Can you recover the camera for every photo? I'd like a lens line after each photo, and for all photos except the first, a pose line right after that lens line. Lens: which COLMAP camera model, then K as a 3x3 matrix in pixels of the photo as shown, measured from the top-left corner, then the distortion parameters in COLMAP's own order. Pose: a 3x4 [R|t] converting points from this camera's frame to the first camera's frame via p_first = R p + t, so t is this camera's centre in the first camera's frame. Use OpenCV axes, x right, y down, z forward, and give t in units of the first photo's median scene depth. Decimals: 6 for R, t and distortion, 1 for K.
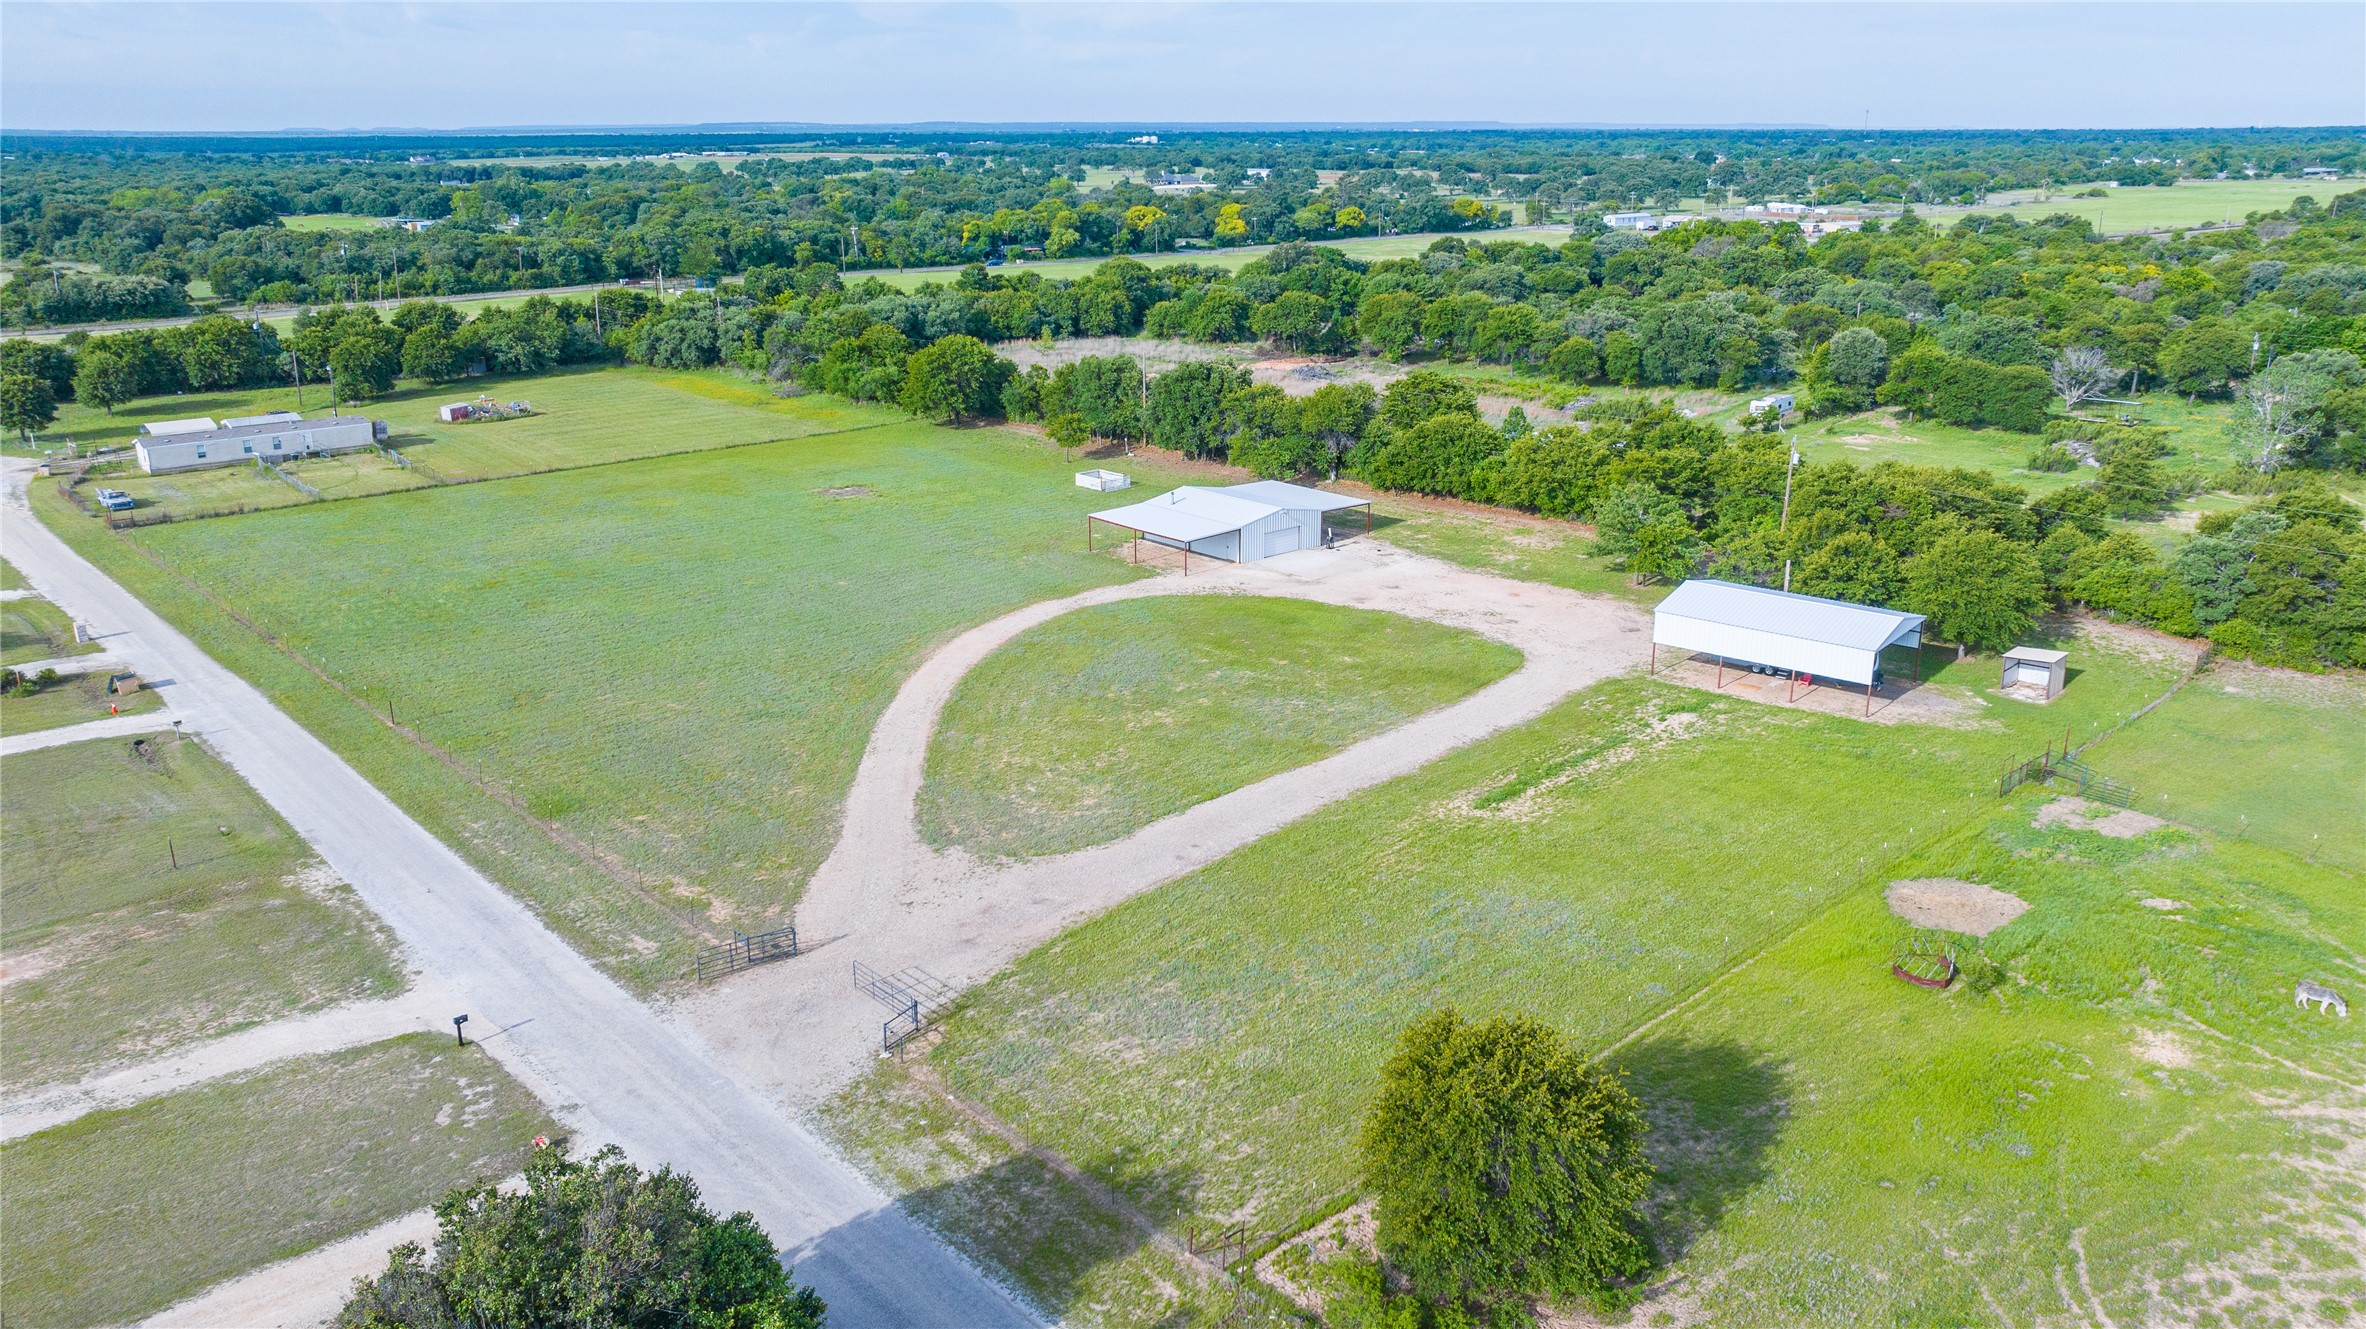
lens RADIAL K [[1694.4, 0, 1192.9], [0, 1694.4, 667.9], [0, 0, 1]] dist [-0.017772, 0.007765]
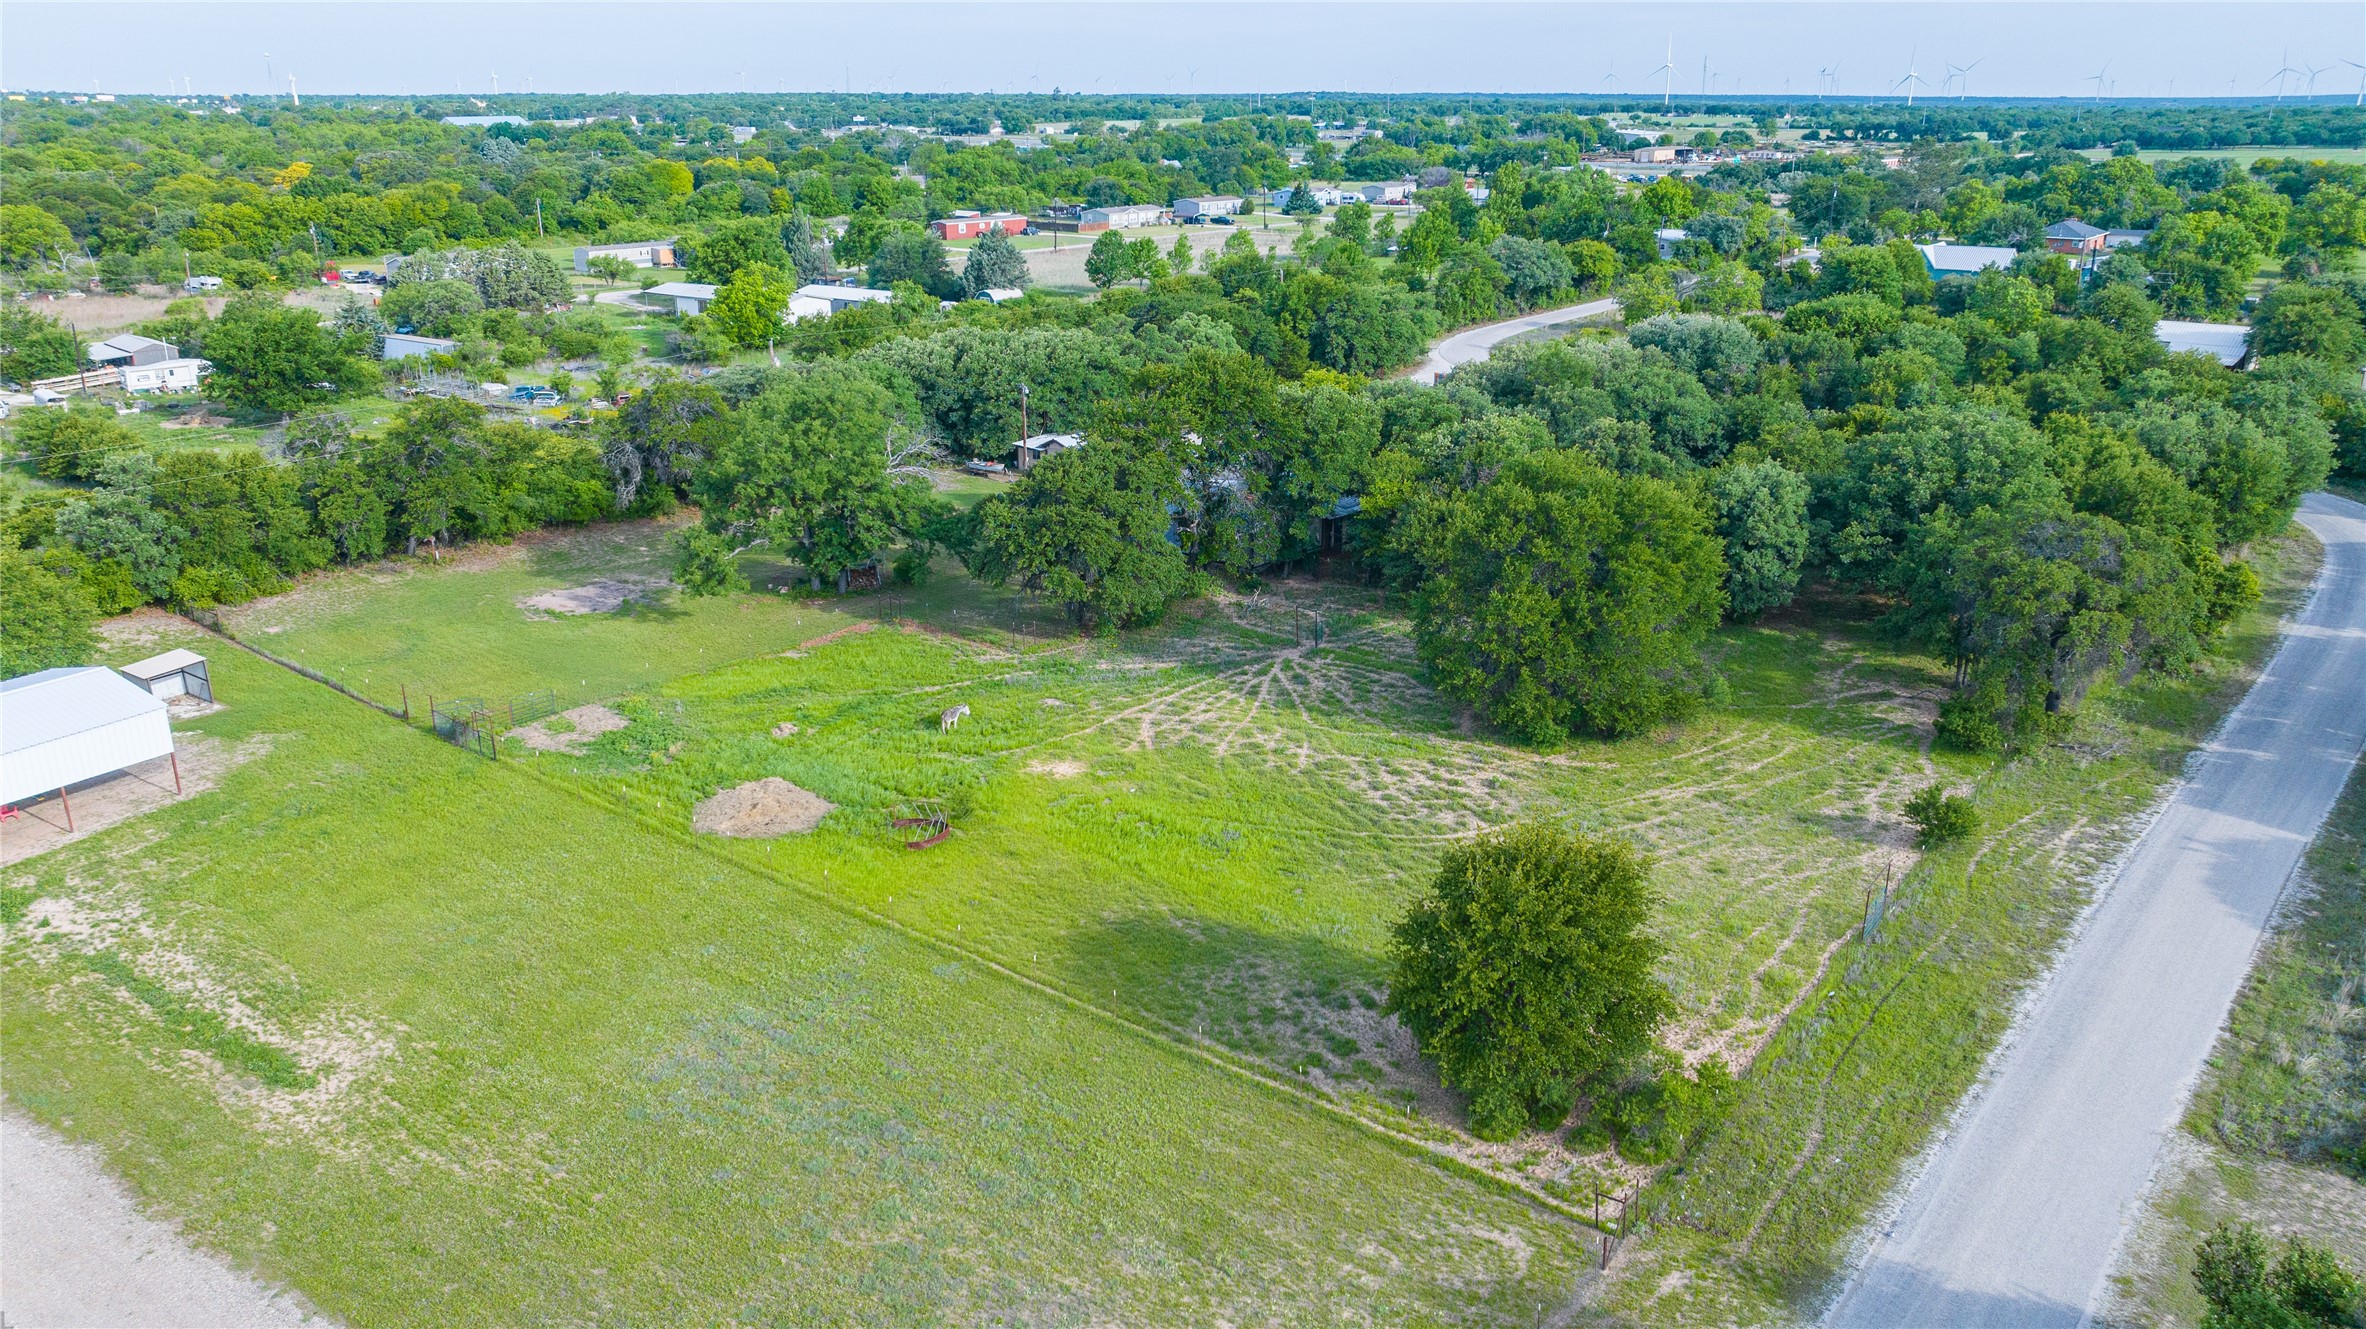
lens RADIAL K [[1704.1, 0, 1194.3], [0, 1704.1, 661.4], [0, 0, 1]] dist [-0.018360, 0.000371]
pose [[-0.147248, -0.313830, 0.937992, -0.210713], [0.301772, 0.888859, 0.344764, -0.087514], [-0.941940, 0.333826, -0.036178, 0.351190]]
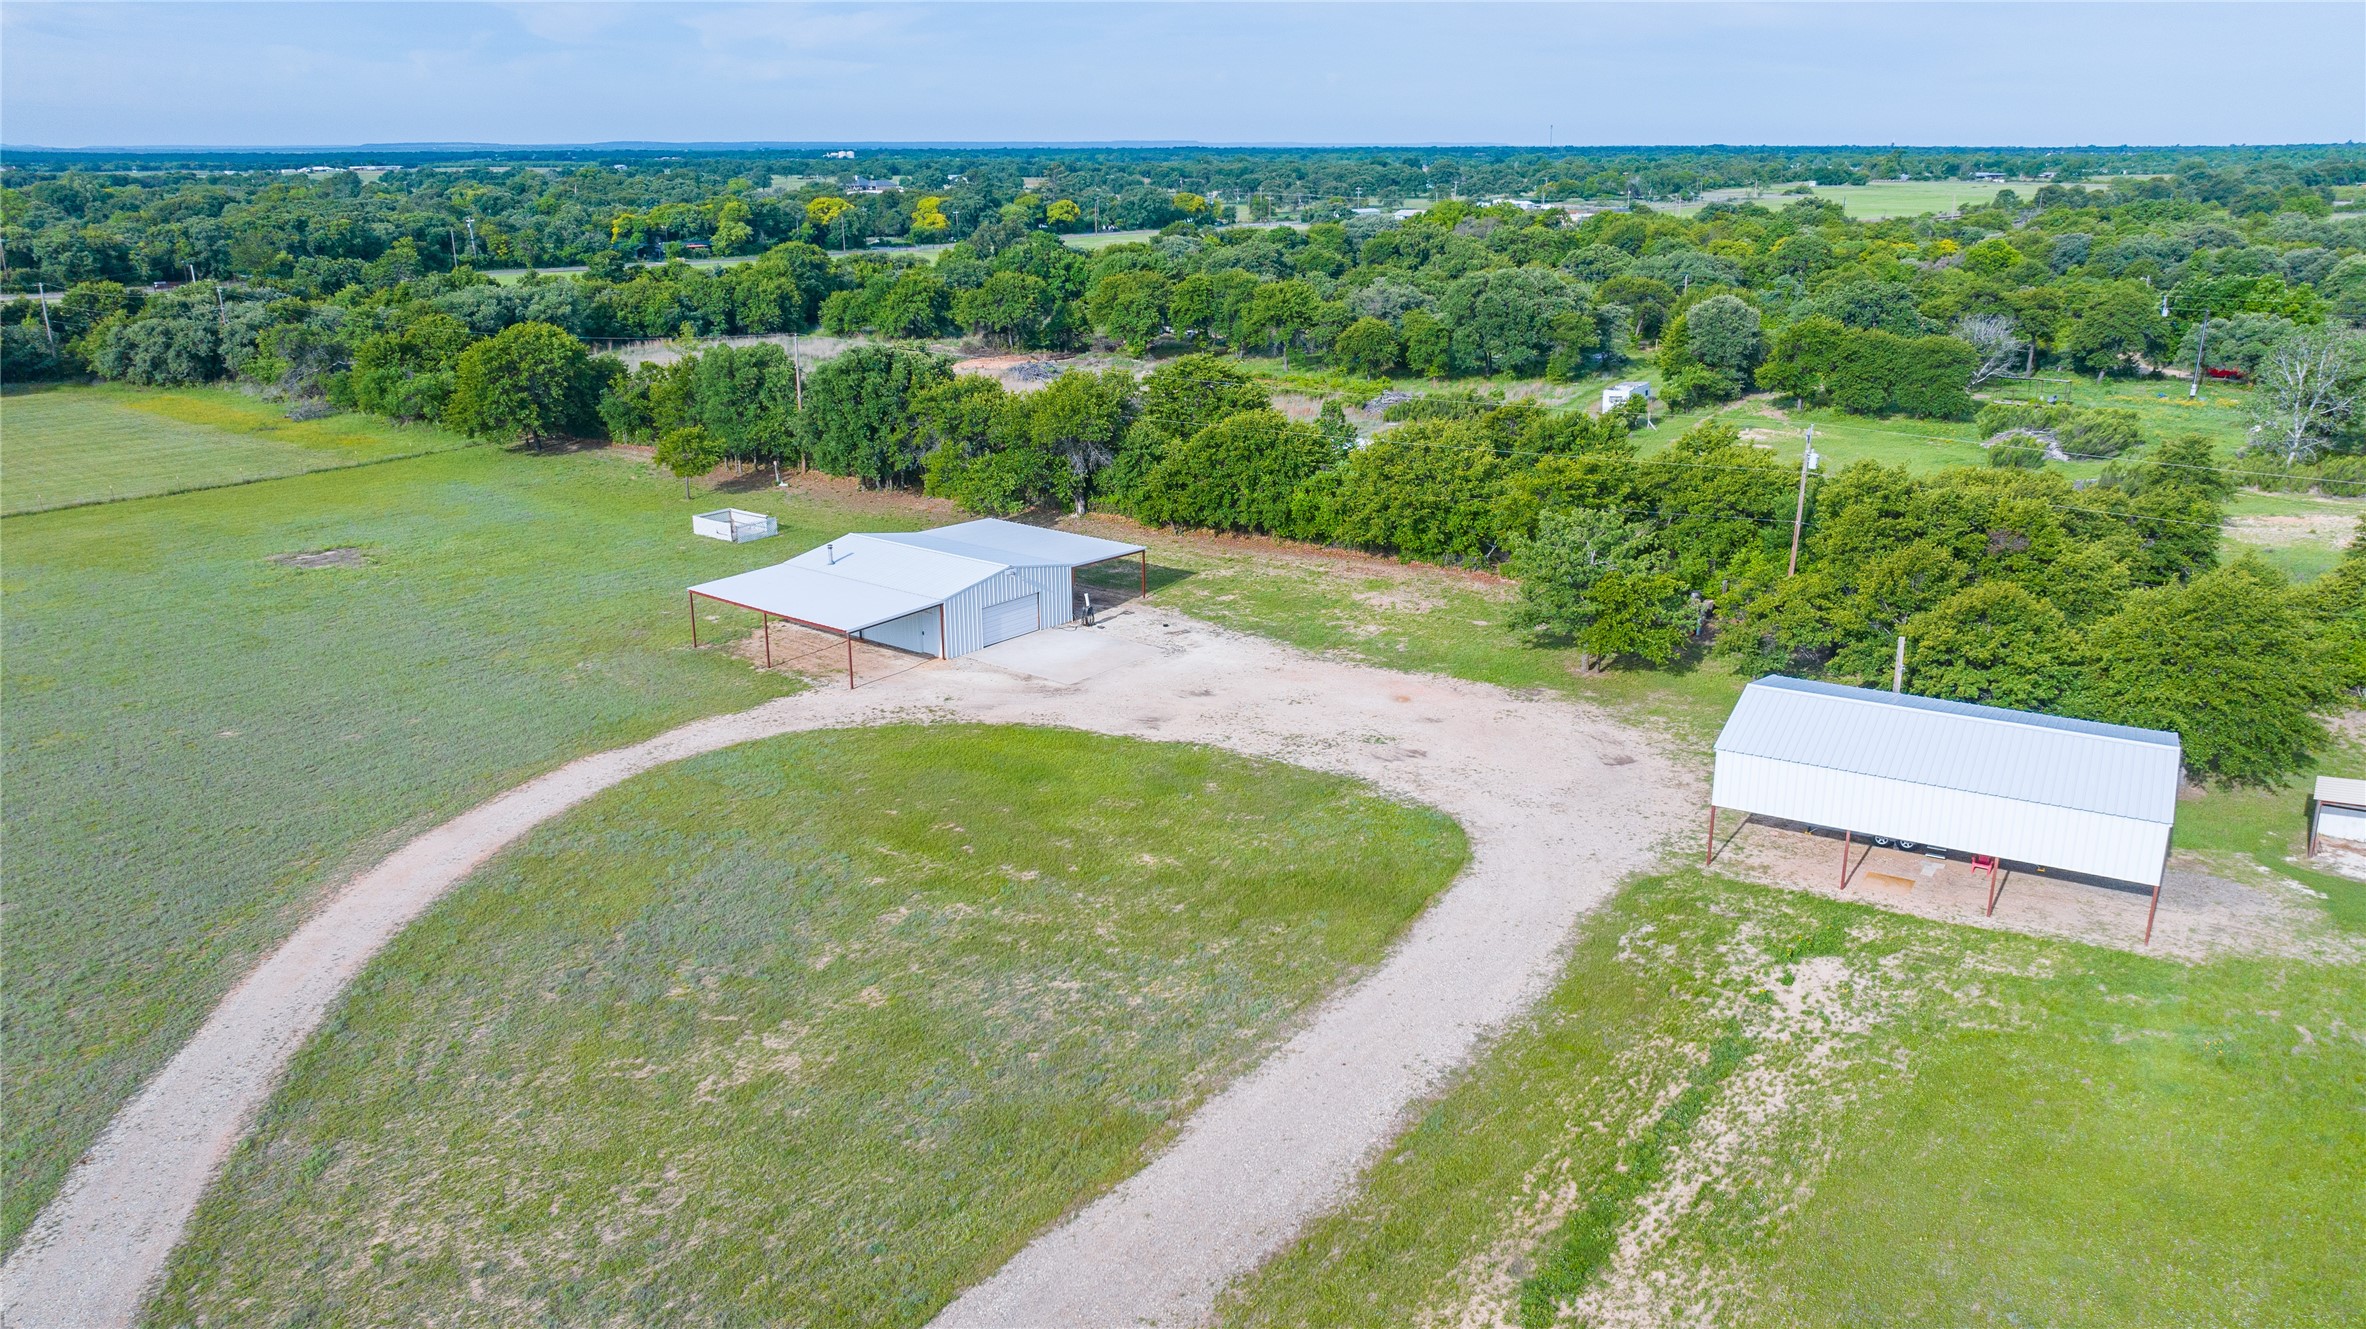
lens RADIAL K [[1704.1, 0, 1194.3], [0, 1704.1, 661.4], [0, 0, 1]] dist [-0.018360, 0.000371]
pose [[0.985847, -0.047940, 0.160646, 0.014934], [0.050430, 0.998662, -0.011451, -0.040963], [-0.159882, 0.019391, 0.986946, 0.315186]]
